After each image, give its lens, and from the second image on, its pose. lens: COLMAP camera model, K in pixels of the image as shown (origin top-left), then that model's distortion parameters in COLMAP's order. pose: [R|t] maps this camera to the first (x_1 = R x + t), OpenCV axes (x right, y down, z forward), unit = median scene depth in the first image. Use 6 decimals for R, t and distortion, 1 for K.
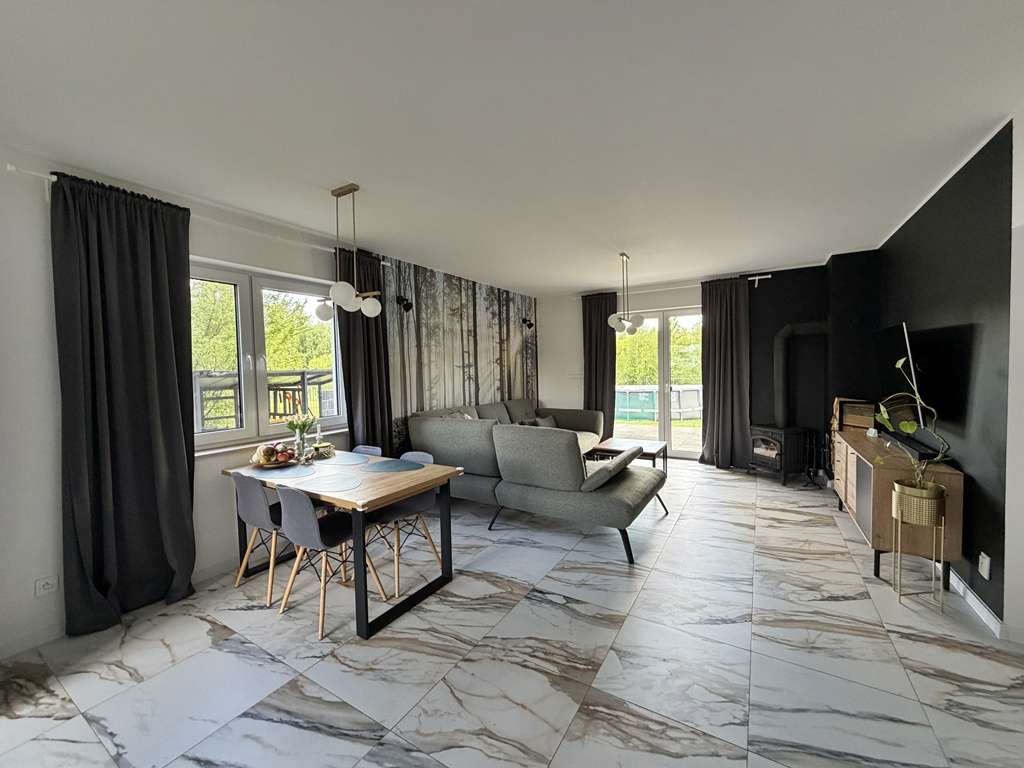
lens RADIAL K [[404.9, 0, 510.6], [0, 404.9, 387.3], [0, 0, 1]] dist [-0.000772, 0.000033]
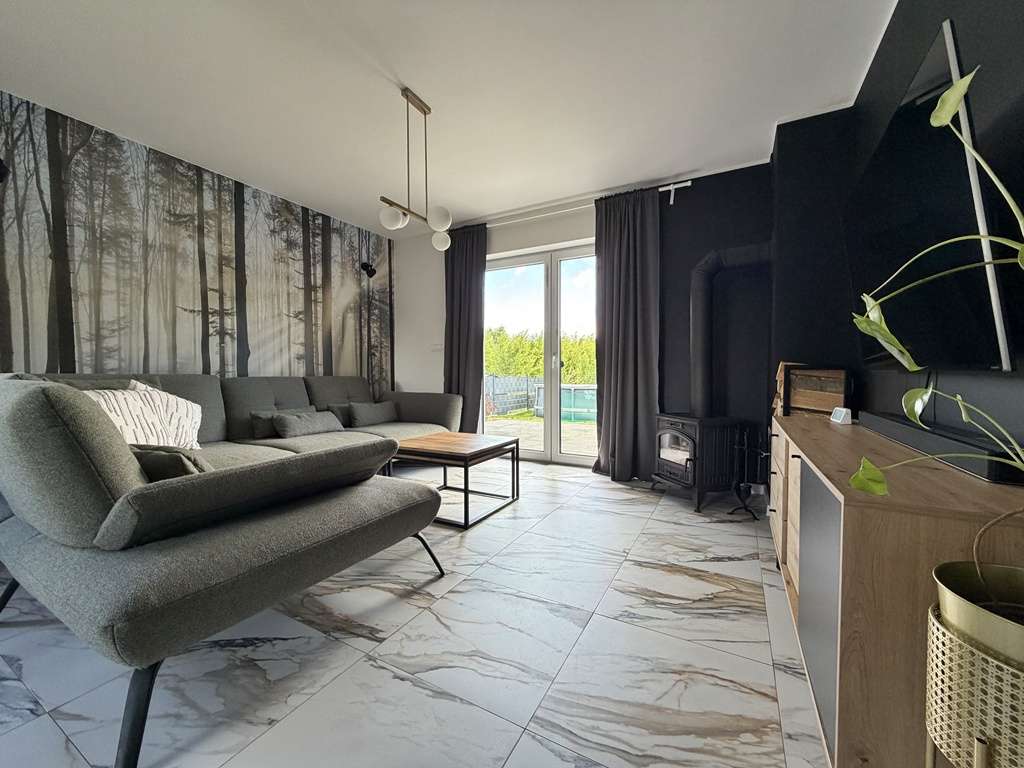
lens RADIAL K [[404.9, 0, 509.5], [0, 404.9, 387.5], [0, 0, 1]] dist [-0.000772, 0.000033]
pose [[0.998846, 0.019285, 0.043975, 0.340529], [-0.018735, 0.999742, -0.012879, 0.066305], [-0.044212, 0.012040, 0.998950, 0.381728]]
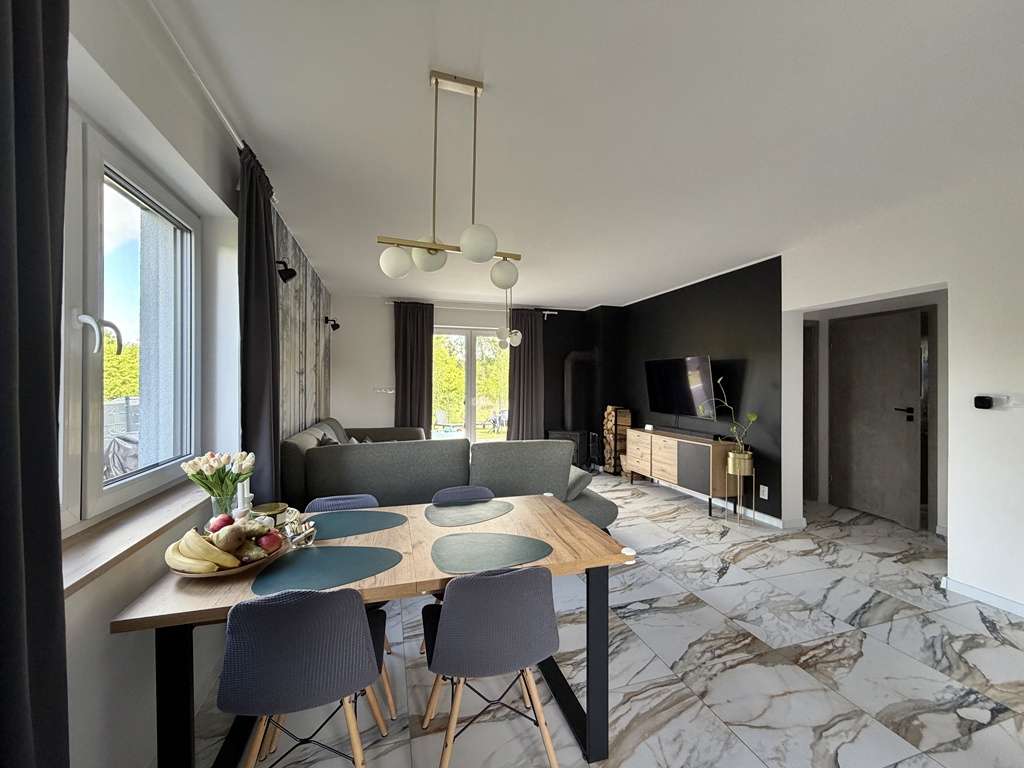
lens RADIAL K [[404.9, 0, 514.4], [0, 404.9, 381.9], [0, 0, 1]] dist [-0.000772, 0.000033]
pose [[0.665678, 0.026625, 0.745764, -0.412307], [0.019128, 0.998426, -0.052720, 0.009339], [-0.745994, 0.049360, 0.664121, 0.264180]]
